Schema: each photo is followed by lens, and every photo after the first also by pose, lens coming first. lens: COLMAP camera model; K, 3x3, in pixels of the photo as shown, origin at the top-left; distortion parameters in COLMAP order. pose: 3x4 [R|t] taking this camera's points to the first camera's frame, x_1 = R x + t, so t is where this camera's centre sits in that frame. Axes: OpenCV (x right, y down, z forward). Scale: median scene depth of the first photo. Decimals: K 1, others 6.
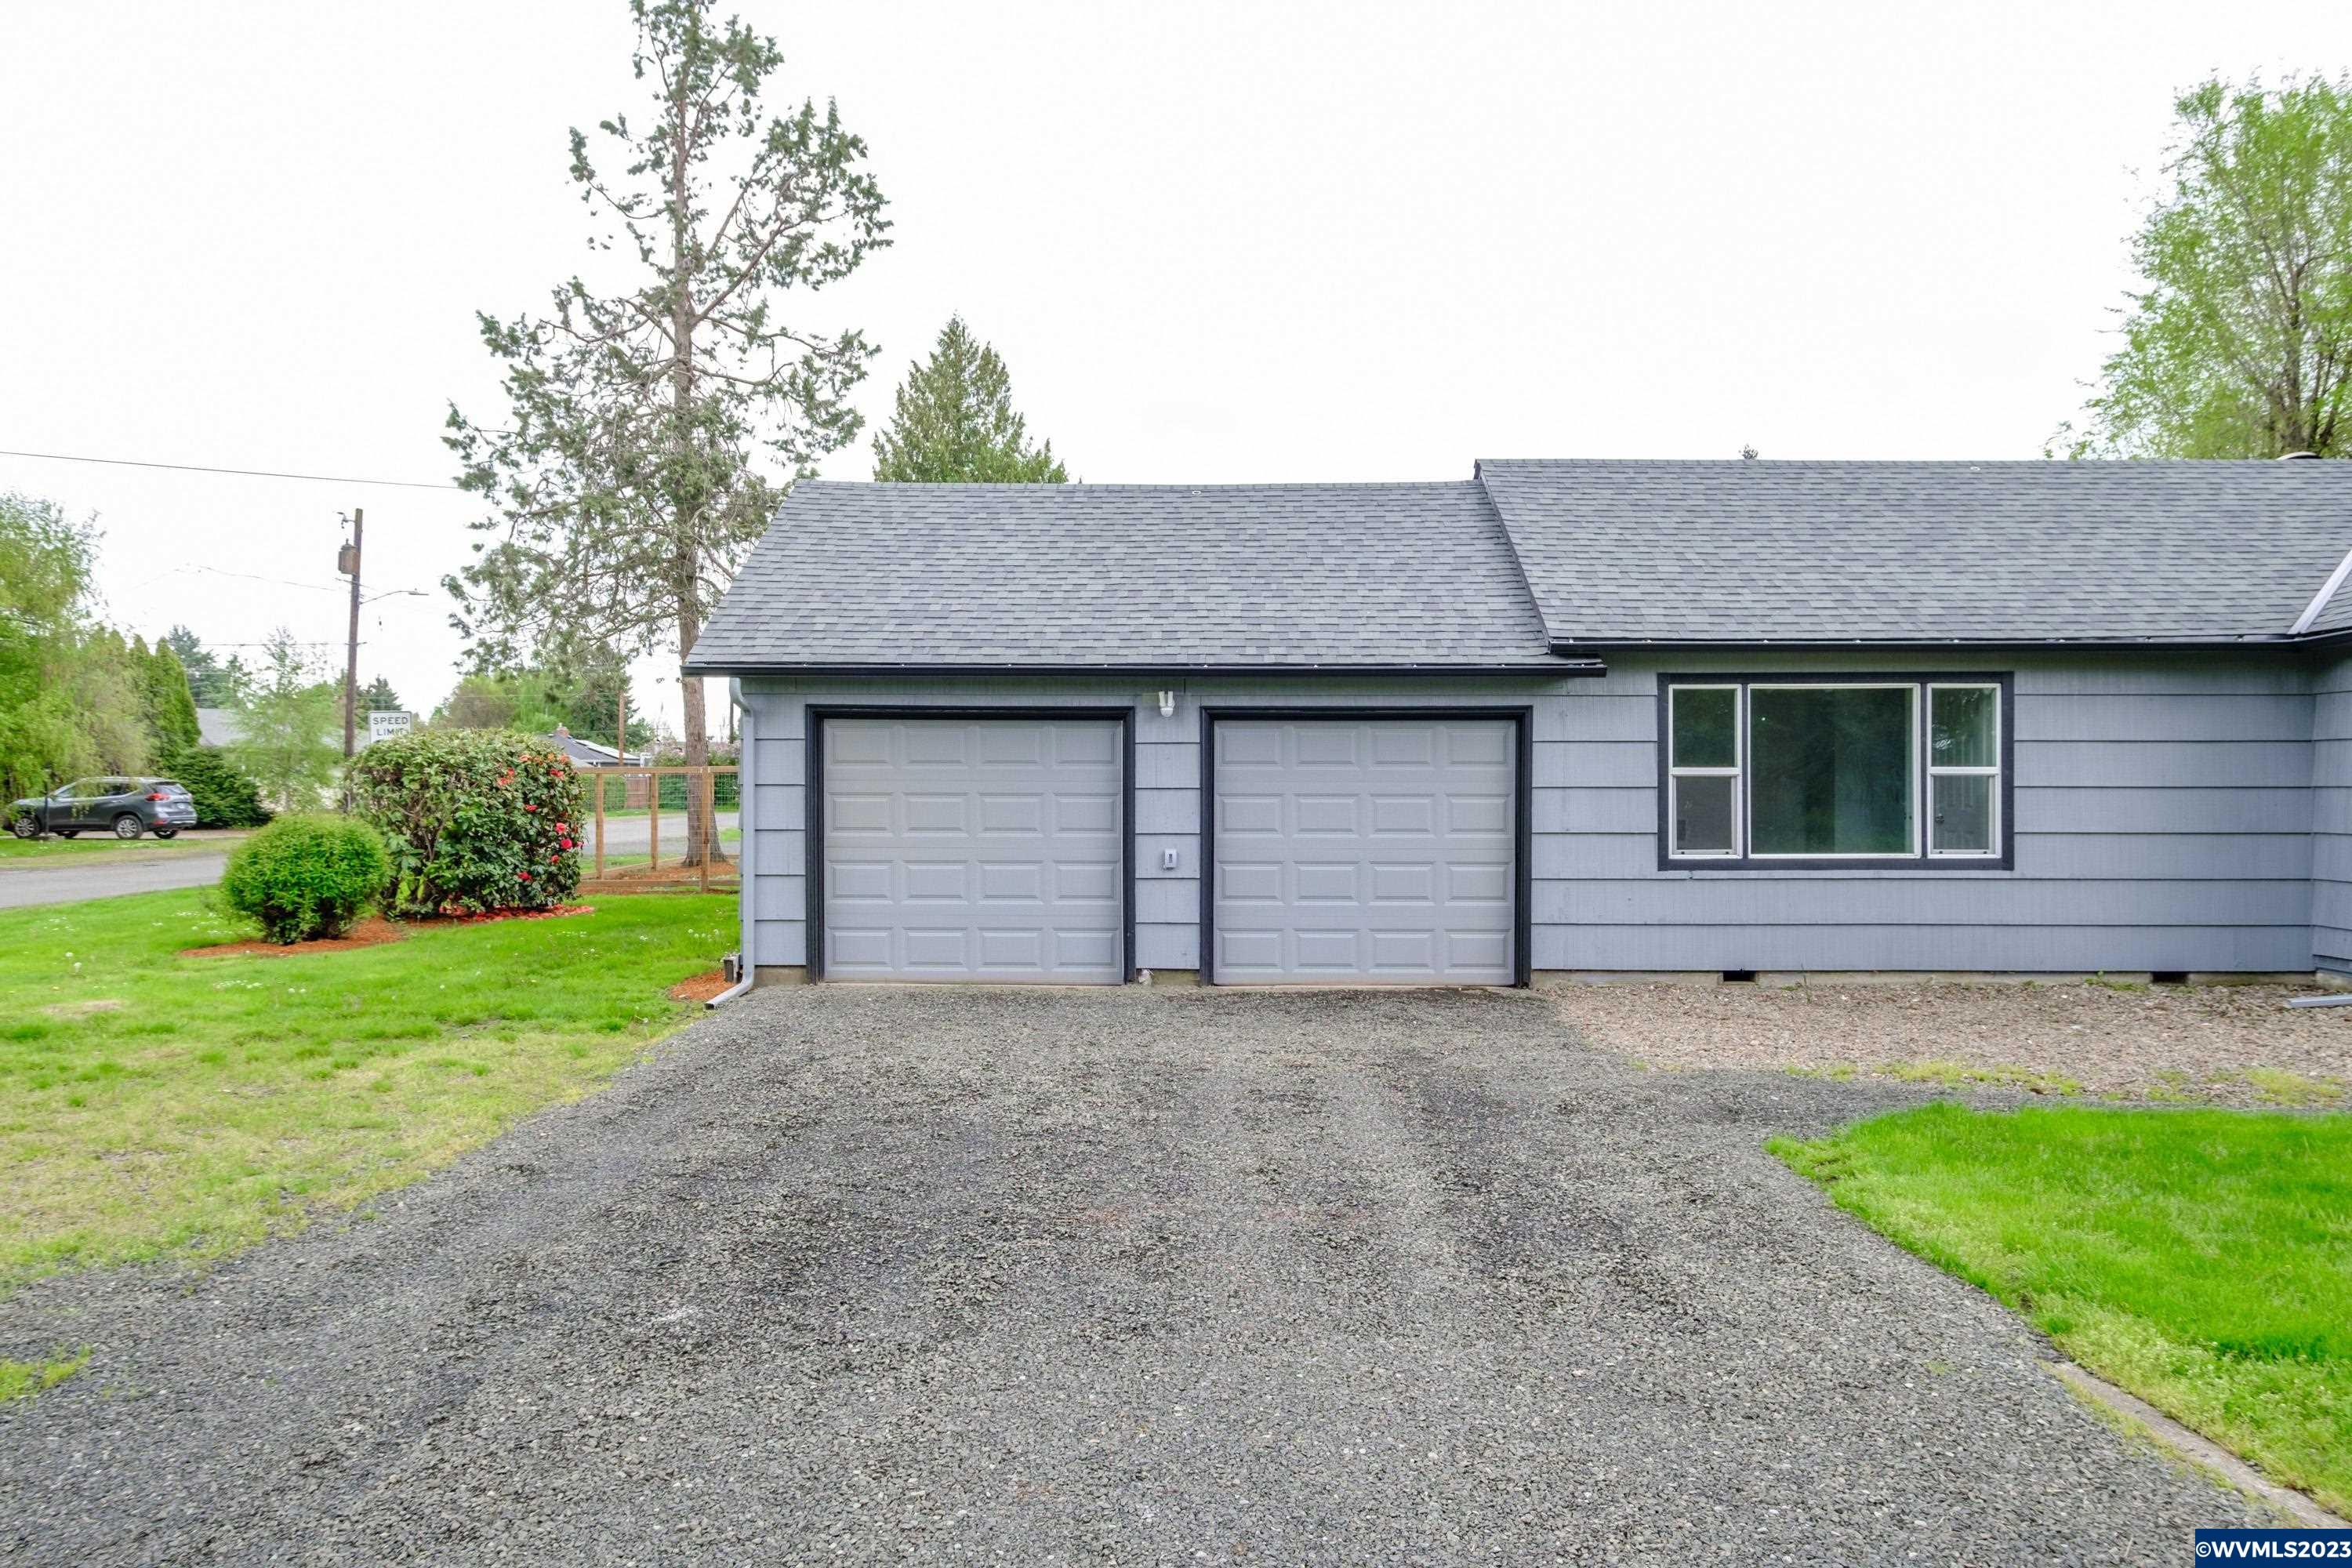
lens RADIAL K [[1635.0, 0, 1176.3], [0, 1635.0, 784.2], [0, 0, 1]] dist [-0.003033, 0.009684]
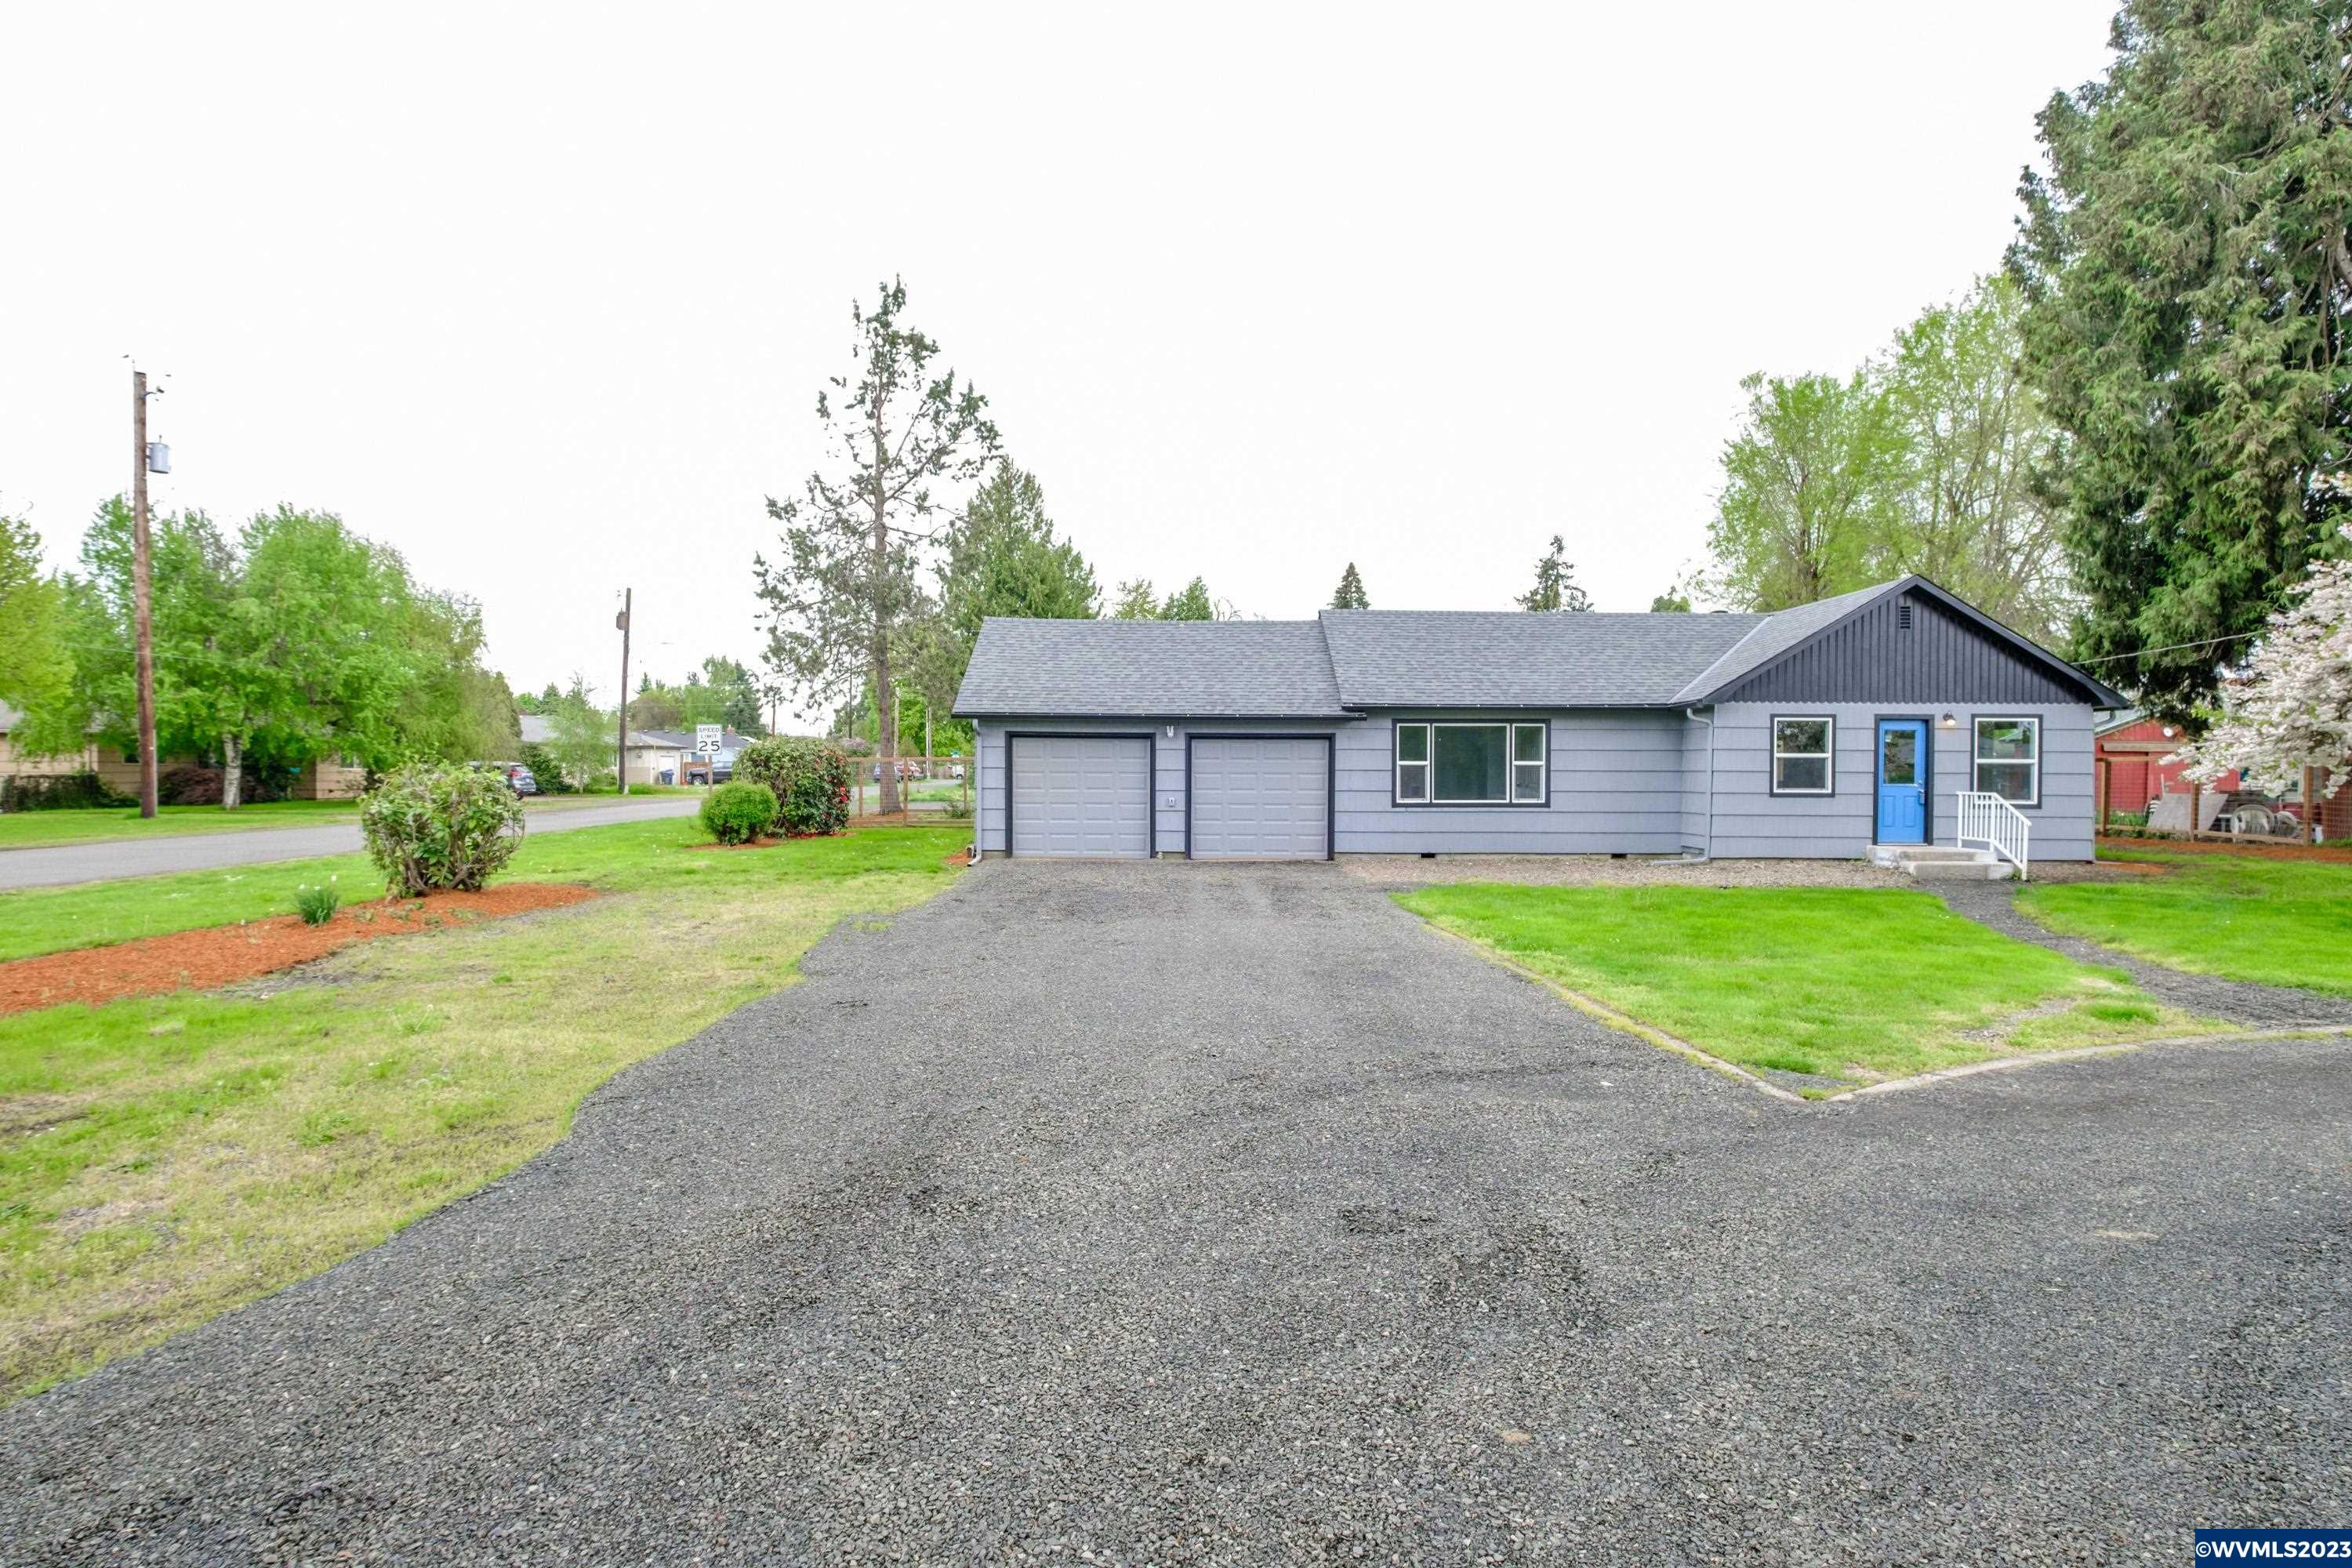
lens RADIAL K [[1211.8, 0, 1178.7], [0, 1211.8, 787.0], [0, 0, 1]] dist [-0.001011, 0.003843]
pose [[0.999727, 0.003302, 0.023147, -0.031660], [-0.003647, 0.999882, 0.014898, 0.001085], [-0.023095, -0.014979, 0.999621, -0.623249]]
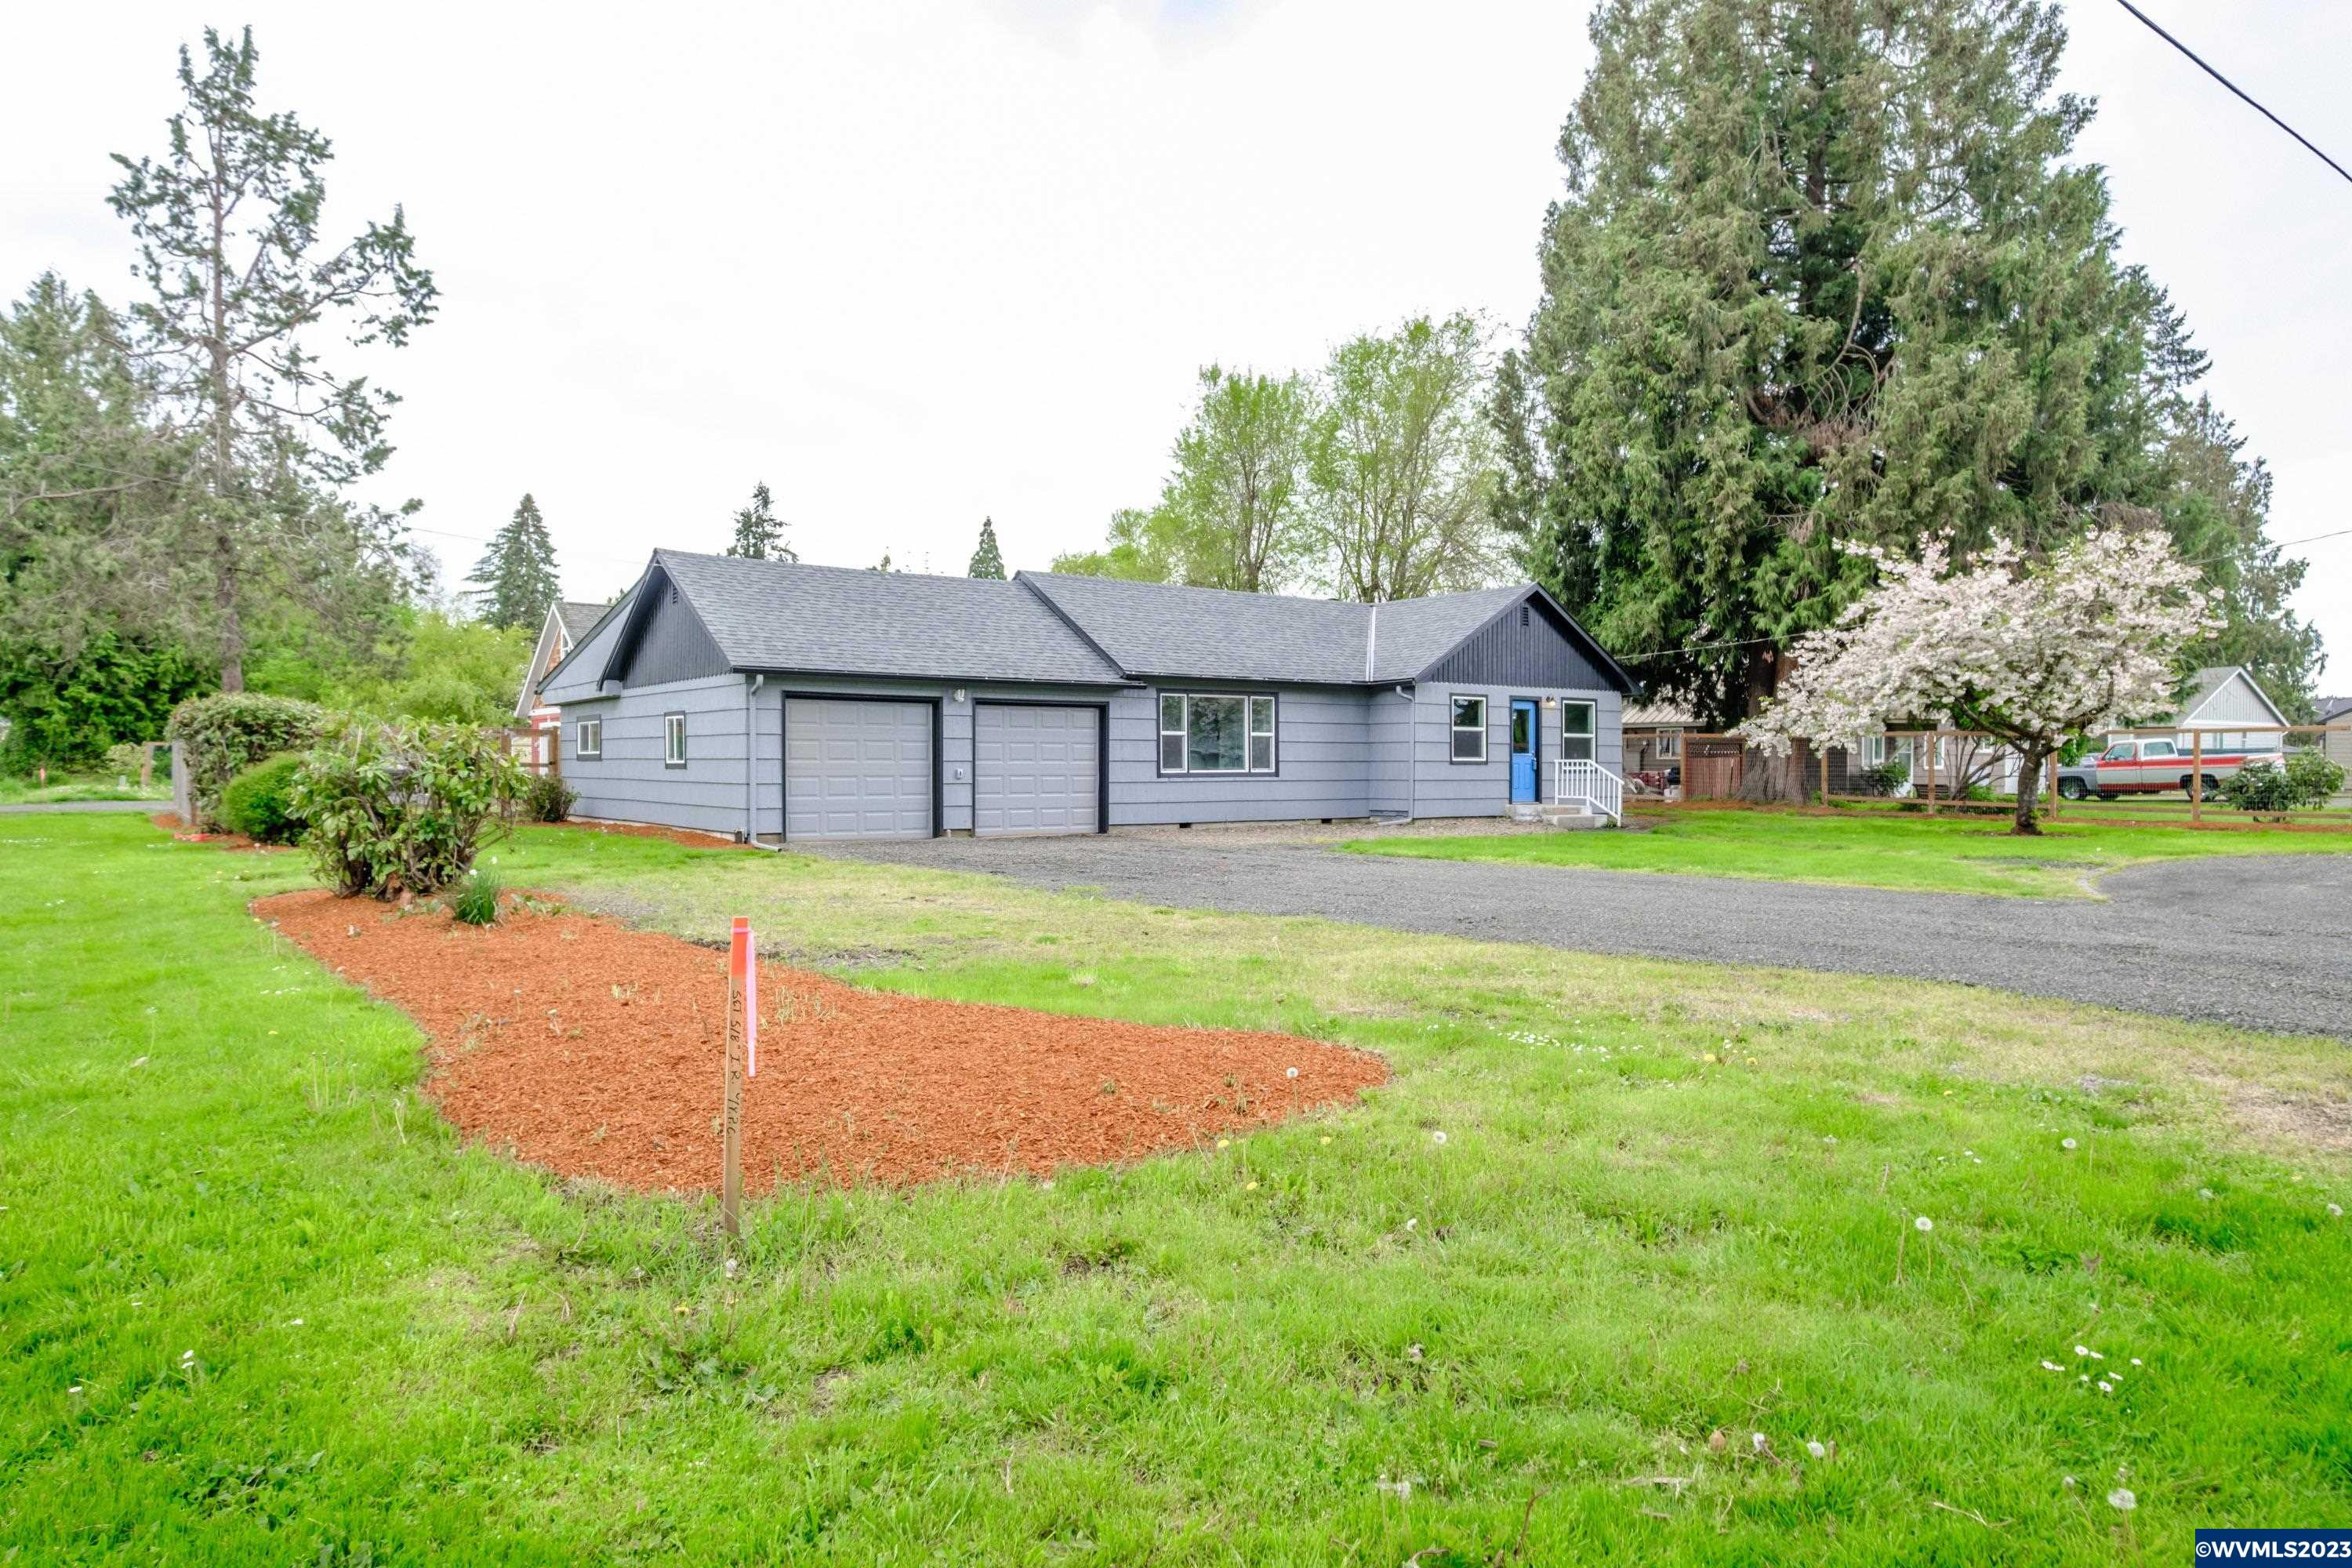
lens RADIAL K [[1465.3, 0, 1175.6], [0, 1465.3, 782.4], [0, 0, 1]] dist [-0.003602, 0.005740]
pose [[0.788637, -0.006837, 0.614821, -0.878680], [0.000146, 0.999940, 0.010932, 0.036339], [-0.614859, -0.008532, 0.788591, -0.557870]]
